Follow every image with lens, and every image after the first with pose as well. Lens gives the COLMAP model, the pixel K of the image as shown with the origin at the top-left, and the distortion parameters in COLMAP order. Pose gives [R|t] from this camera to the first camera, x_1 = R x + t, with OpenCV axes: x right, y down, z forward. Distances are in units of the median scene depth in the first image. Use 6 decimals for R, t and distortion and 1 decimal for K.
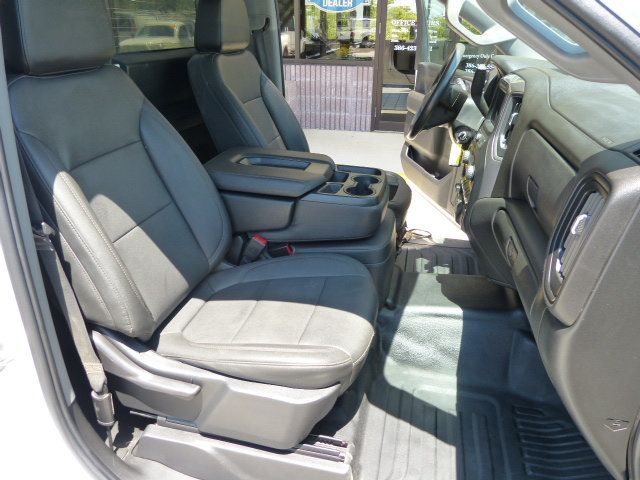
lens RADIAL K [[477.5, 0, 319.5], [0, 477.5, 240.8], [0, 0, 1]] dist [-0.046324, 0.036810]
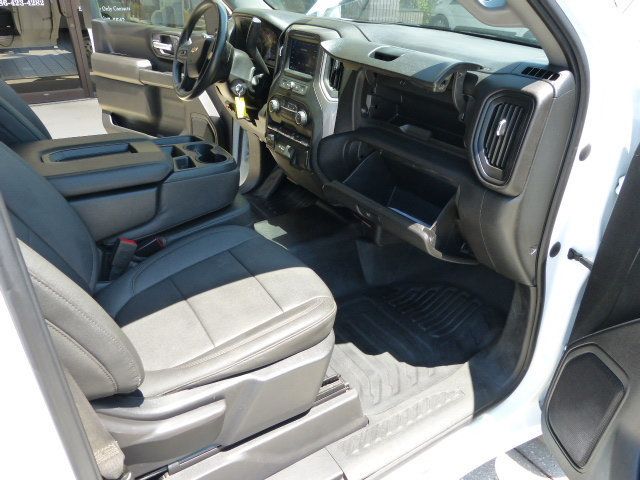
lens RADIAL K [[477.5, 0, 320.0], [0, 477.5, 239.3], [0, 0, 1]] dist [-0.046324, 0.036810]
pose [[0.701350, -0.339448, 0.626804, -0.461478], [0.283743, 0.939612, 0.191363, -0.078951], [-0.653910, 0.043639, 0.755313, 0.145392]]
